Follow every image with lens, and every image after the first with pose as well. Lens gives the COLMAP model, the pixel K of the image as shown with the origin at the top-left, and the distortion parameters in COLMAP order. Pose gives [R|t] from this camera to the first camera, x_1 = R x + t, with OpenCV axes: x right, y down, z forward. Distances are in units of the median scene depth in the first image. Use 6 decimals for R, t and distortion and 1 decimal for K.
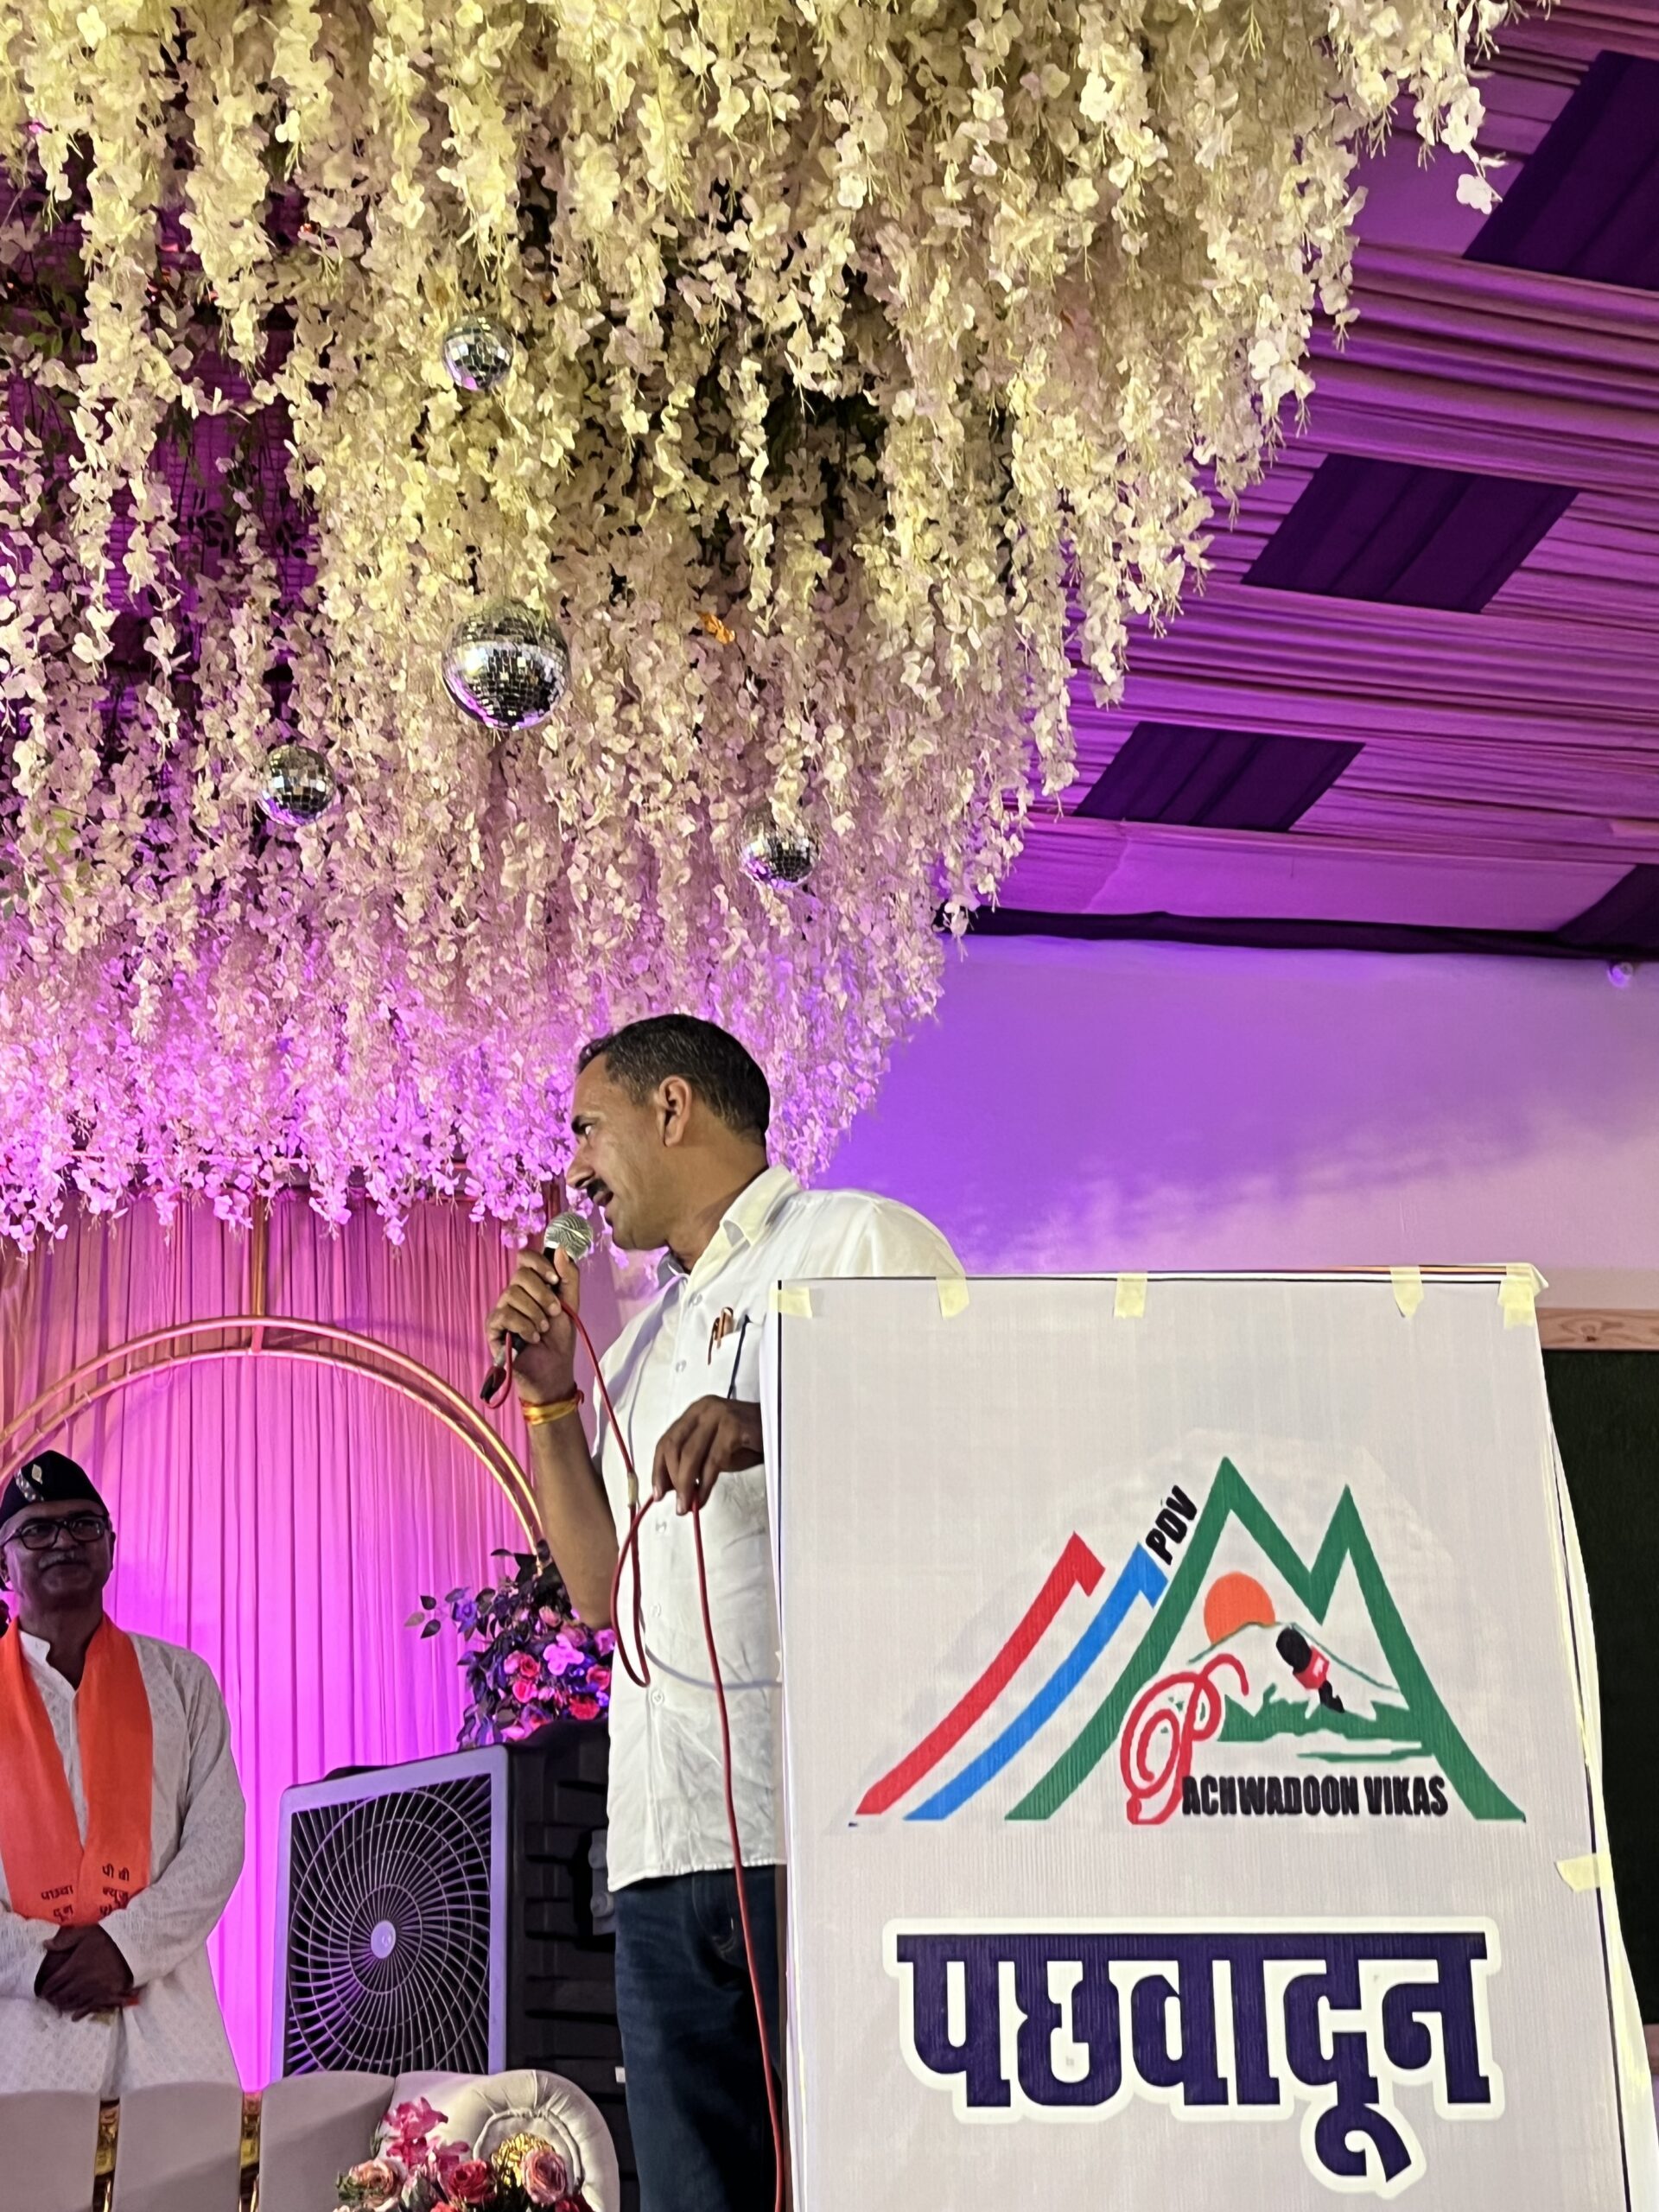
lens RADIAL K [[2749.6, 0, 843.2], [0, 2749.6, 1140.1], [0, 0, 1]] dist [0.122293, -0.410836]
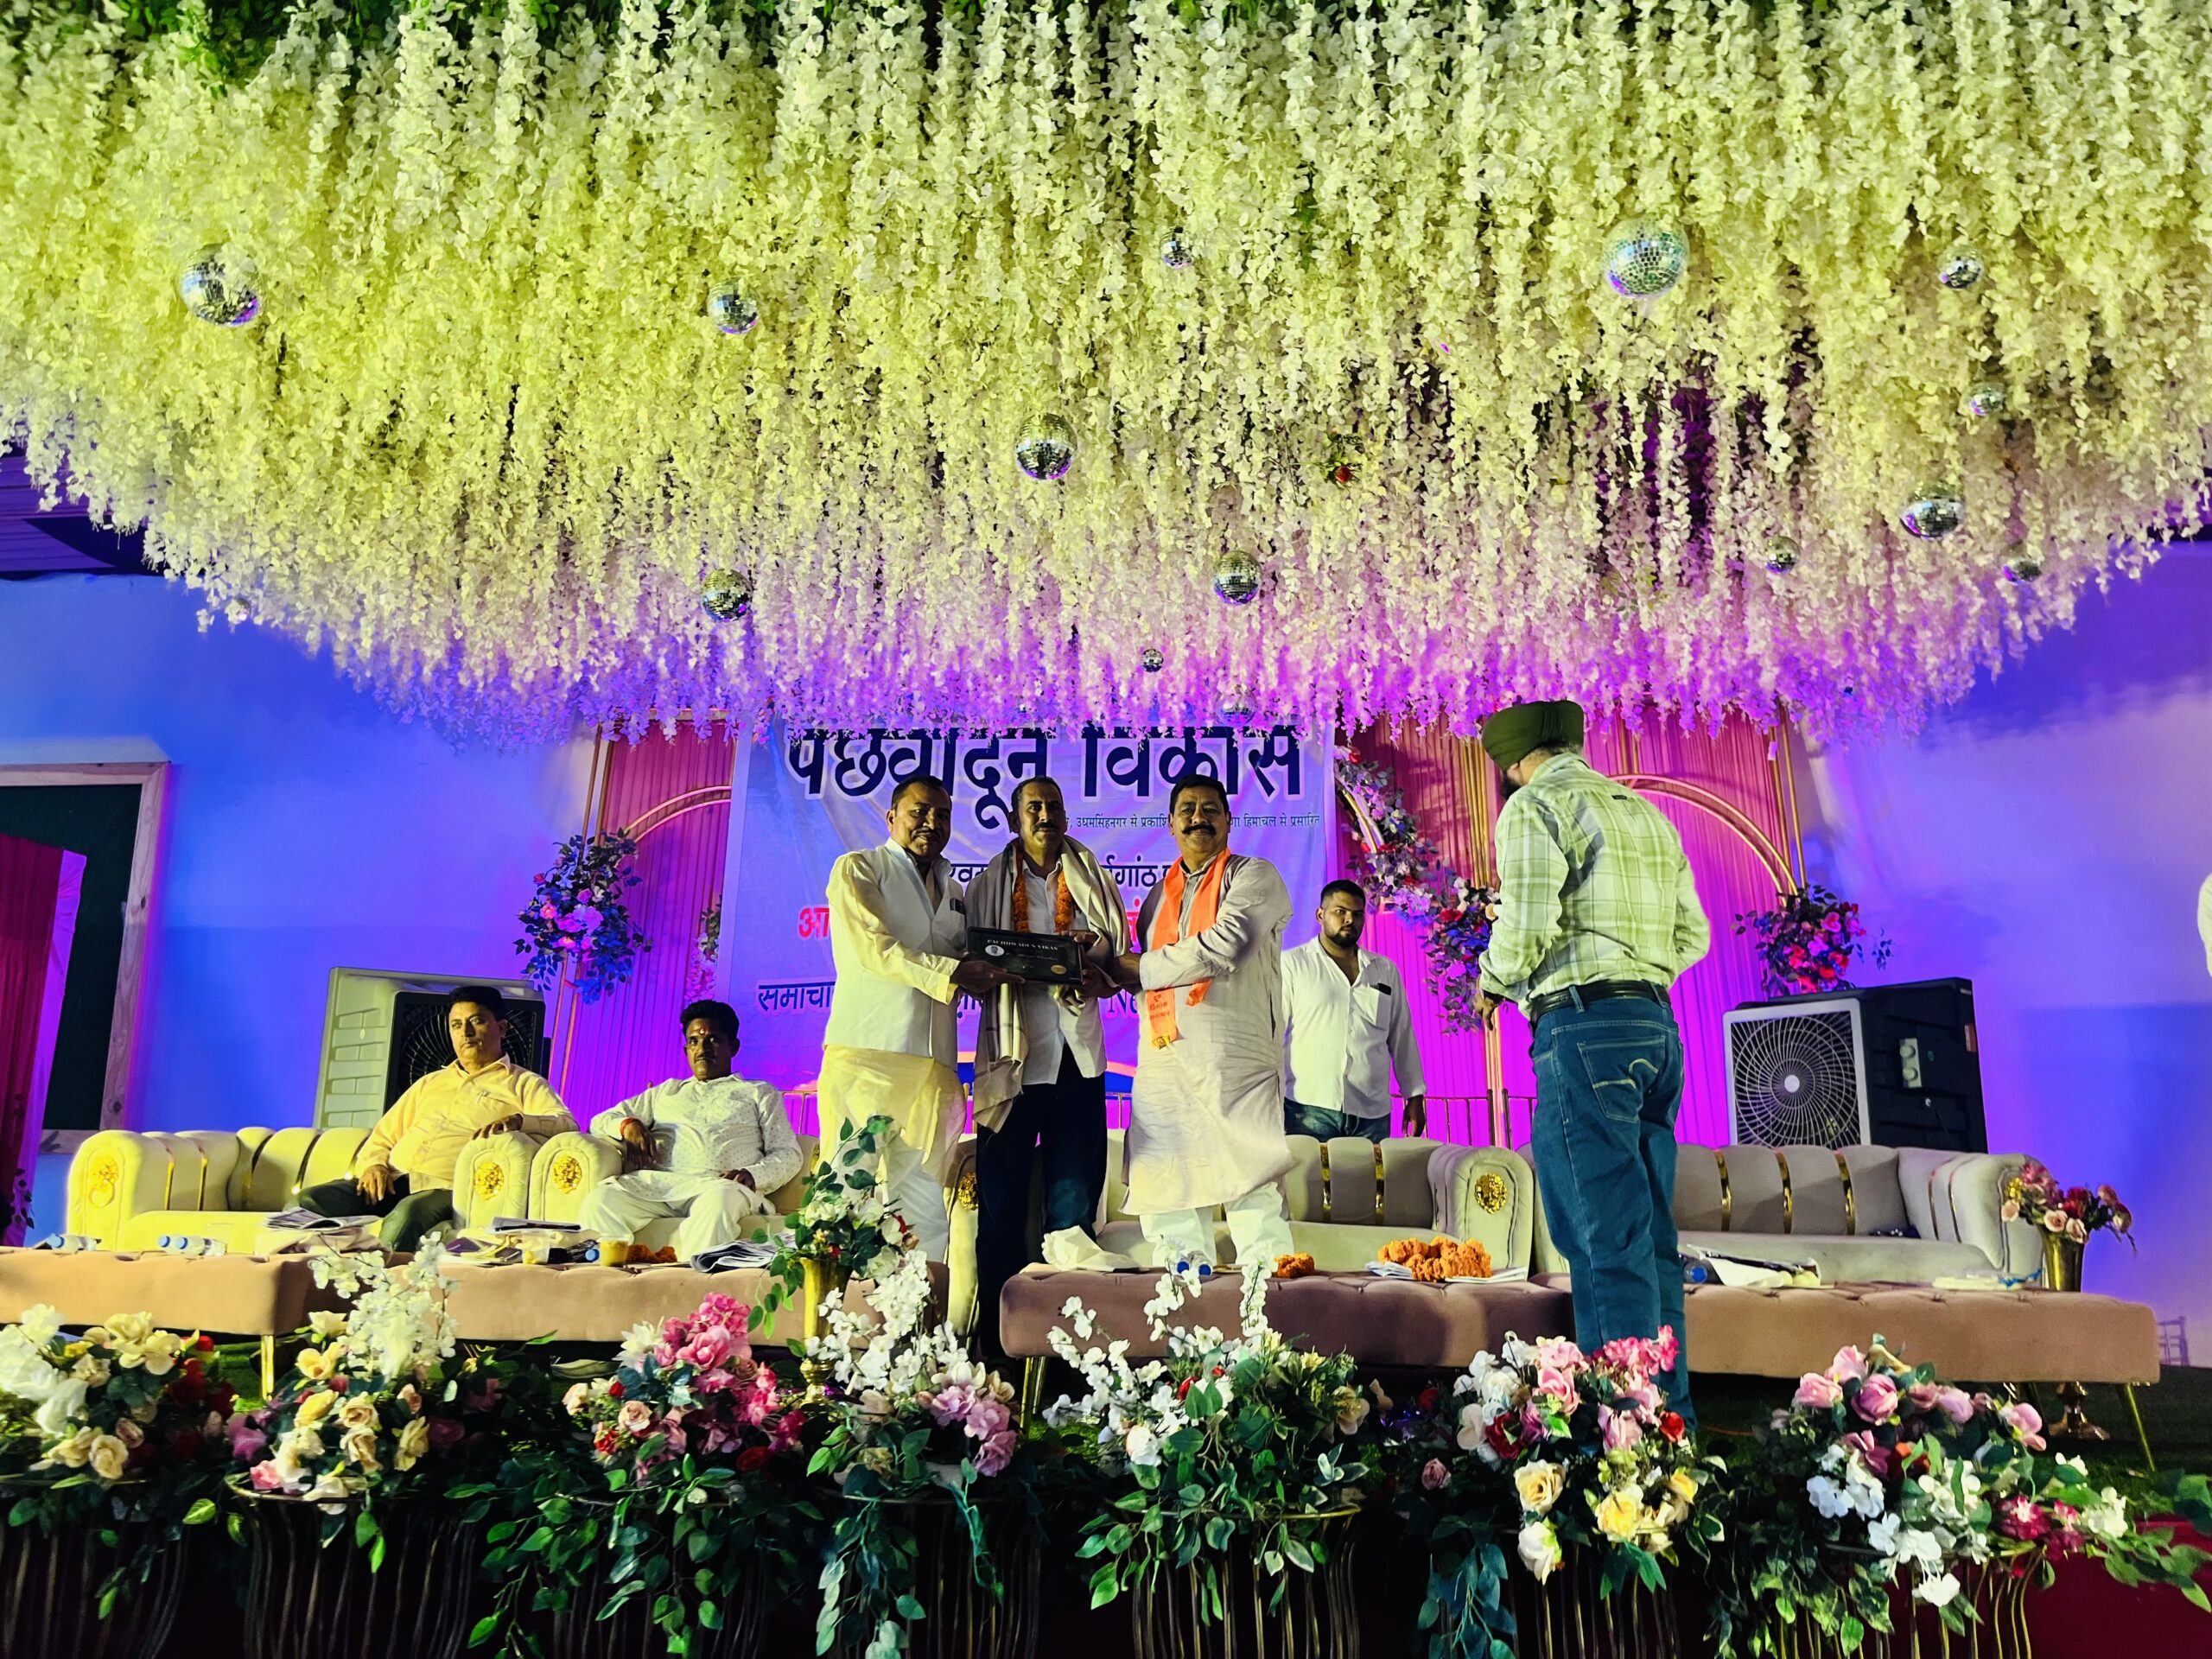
lens RADIAL K [[1663.8, 0, 1095.5], [0, 1663.8, 816.0], [0, 0, 1]] dist [0.053357, -0.072543]
pose [[0.946073, -0.000017, -0.323953, -0.301356], [0.045141, 0.990251, 0.131781, -0.133659], [0.320793, -0.139298, 0.936850, -0.429756]]
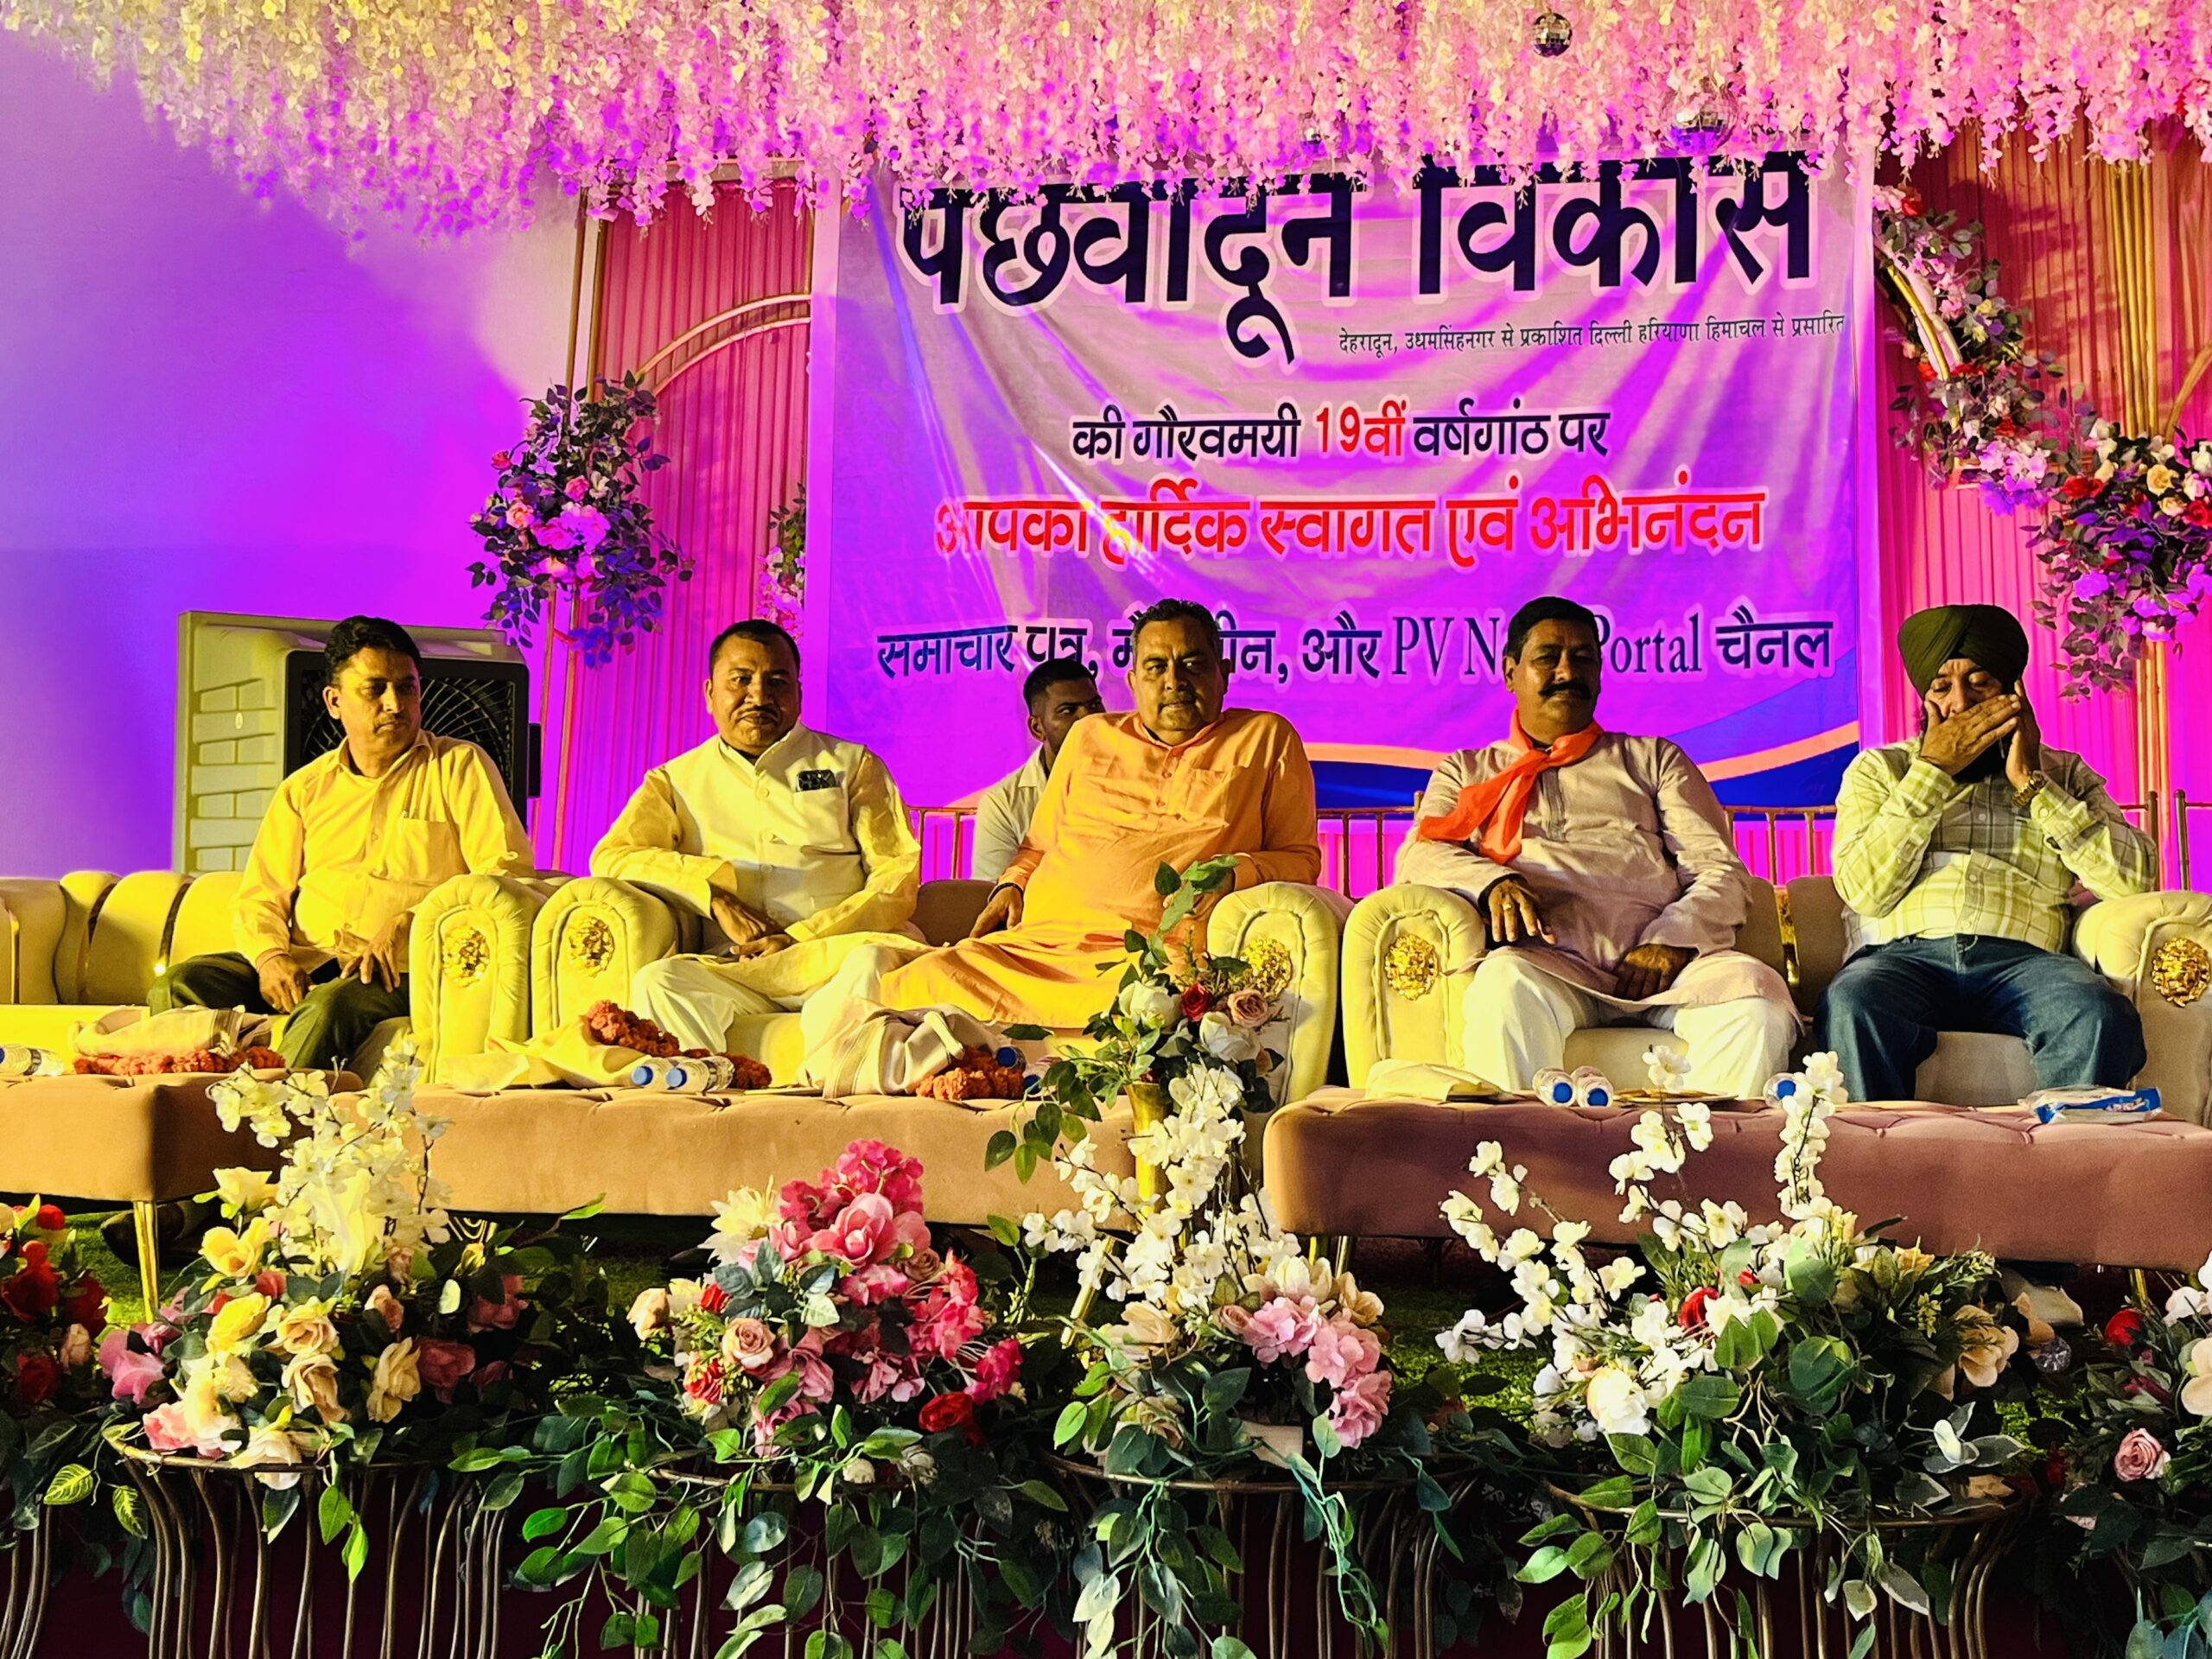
lens RADIAL K [[2781.8, 0, 1104.0], [0, 2781.8, 823.6], [0, 0, 1]] dist [0.138237, -0.480417]
pose [[0.907261, 0.045962, -0.418048, -0.341296], [0.085005, 0.953454, 0.289309, -0.120466], [0.411887, -0.298015, 0.861125, -0.399895]]
